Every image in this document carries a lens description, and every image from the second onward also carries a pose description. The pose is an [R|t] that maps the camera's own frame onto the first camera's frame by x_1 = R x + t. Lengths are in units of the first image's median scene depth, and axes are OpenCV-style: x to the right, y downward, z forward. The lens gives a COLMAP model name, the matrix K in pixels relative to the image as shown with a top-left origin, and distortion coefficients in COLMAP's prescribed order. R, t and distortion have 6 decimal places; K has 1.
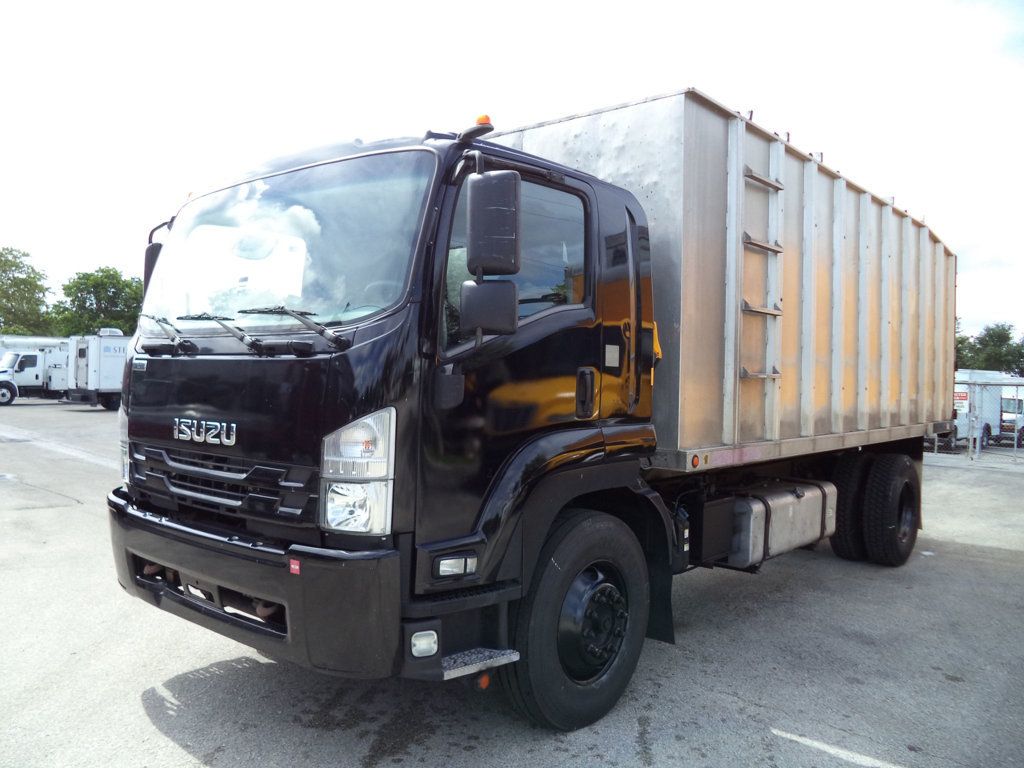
lens RADIAL K [[837.4, 0, 510.7], [0, 837.4, 368.8], [0, 0, 1]] dist [-0.026932, -0.006772]
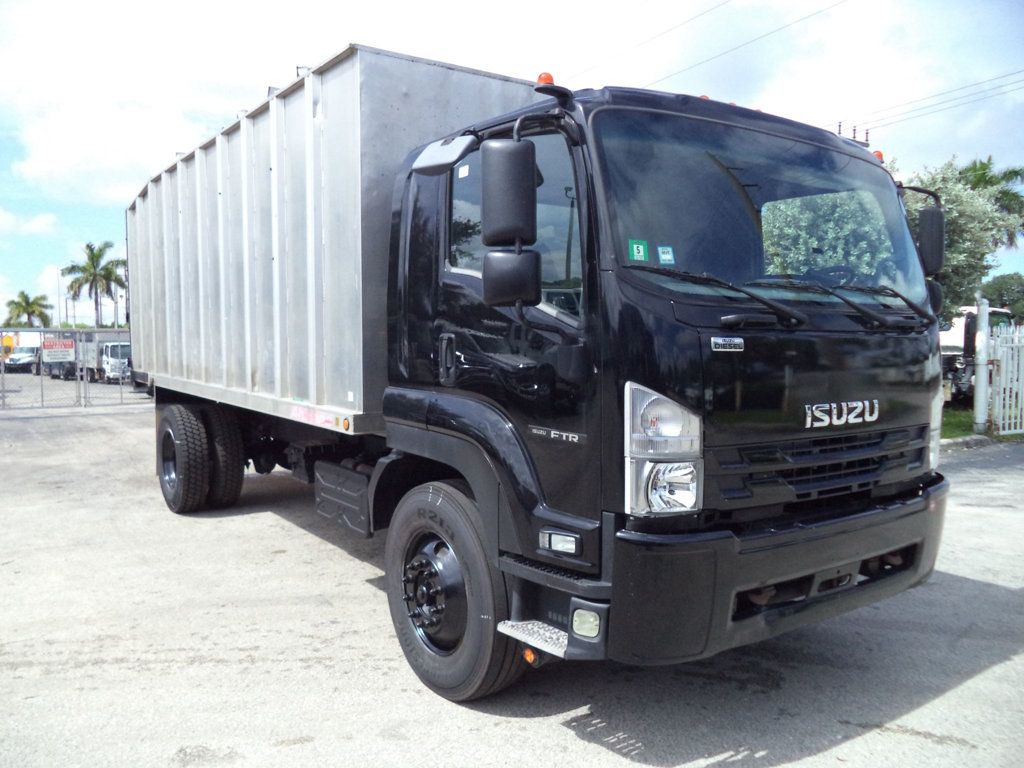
lens RADIAL K [[837.4, 0, 523.1], [0, 837.4, 380.0], [0, 0, 1]] dist [-0.026932, -0.006772]
pose [[0.235305, -0.079231, 0.968687, -1.238259], [-0.005174, 0.996555, 0.082767, -0.035350], [-0.971908, -0.024488, 0.234085, 1.027609]]
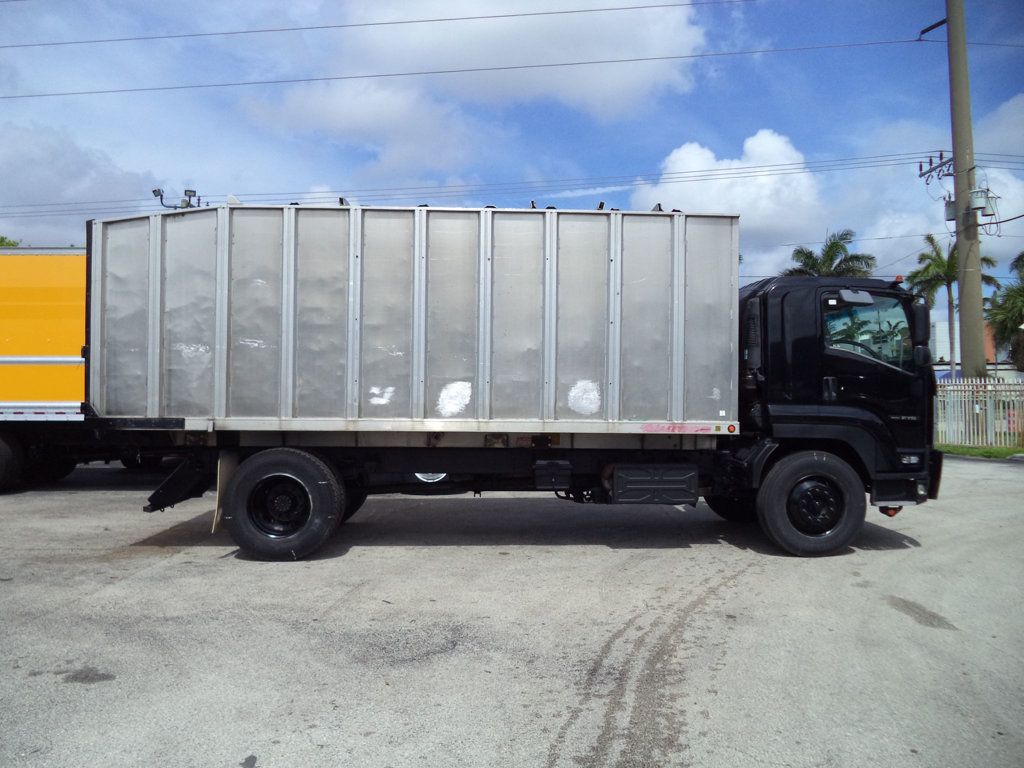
lens RADIAL K [[837.4, 0, 523.1], [0, 837.4, 375.4], [0, 0, 1]] dist [-0.026932, -0.006772]
pose [[-0.691636, -0.012074, 0.722145, -1.267603], [-0.031004, 0.999435, -0.012984, 0.034896], [-0.721581, -0.031369, -0.691619, 3.216117]]
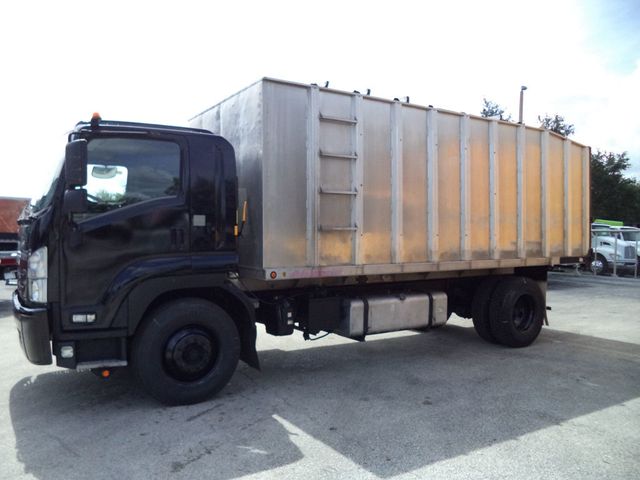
lens RADIAL K [[523.4, 0, 325.0], [0, 523.4, 229.3], [0, 0, 1]] dist [-0.026932, -0.006772]
pose [[0.959443, -0.024437, -0.280843, 0.754677], [0.023842, 0.999700, -0.005536, 0.019275], [0.280894, -0.001385, 0.959738, -0.110233]]
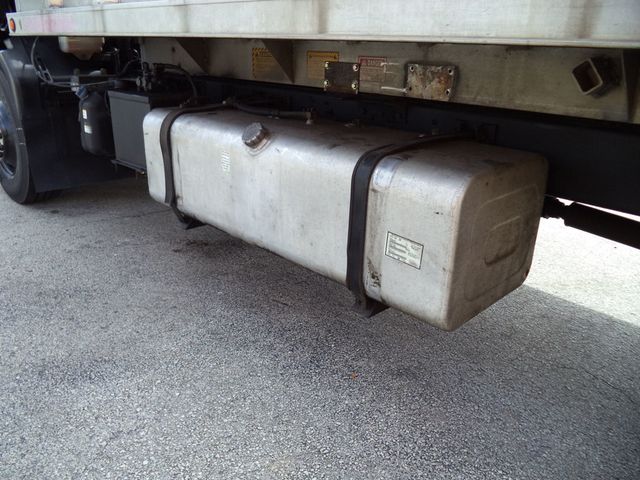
lens RADIAL K [[523.4, 0, 325.4], [0, 523.4, 238.7], [0, 0, 1]] dist [-0.026932, -0.006772]
pose [[-0.078008, 0.324792, -0.942563, 0.964363], [-0.022980, 0.944607, 0.327398, 0.162459], [0.996688, 0.047200, -0.066223, 1.614799]]
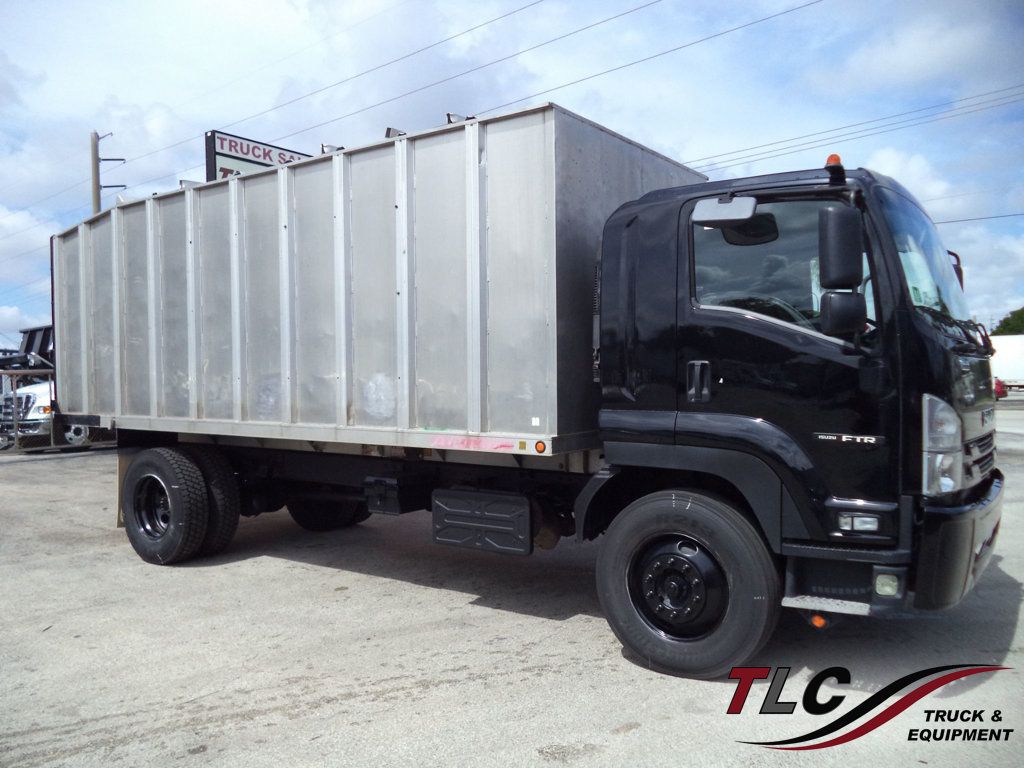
lens RADIAL K [[837.4, 0, 521.8], [0, 837.4, 381.3], [0, 0, 1]] dist [-0.026932, -0.006772]
pose [[-0.095196, -0.035761, 0.994816, -1.417804], [-0.001287, 0.999358, 0.035801, -0.021508], [-0.995458, 0.002128, -0.095181, 1.666245]]
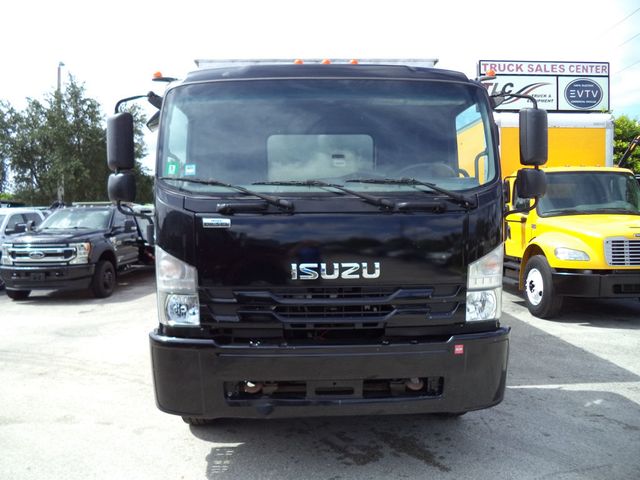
lens RADIAL K [[523.4, 0, 310.2], [0, 523.4, 230.5], [0, 0, 1]] dist [-0.026932, -0.006772]
pose [[0.740518, -0.056211, 0.669682, -0.864037], [0.026592, 0.998166, 0.054378, -0.032518], [-0.671511, -0.022460, 0.740654, 0.374584]]
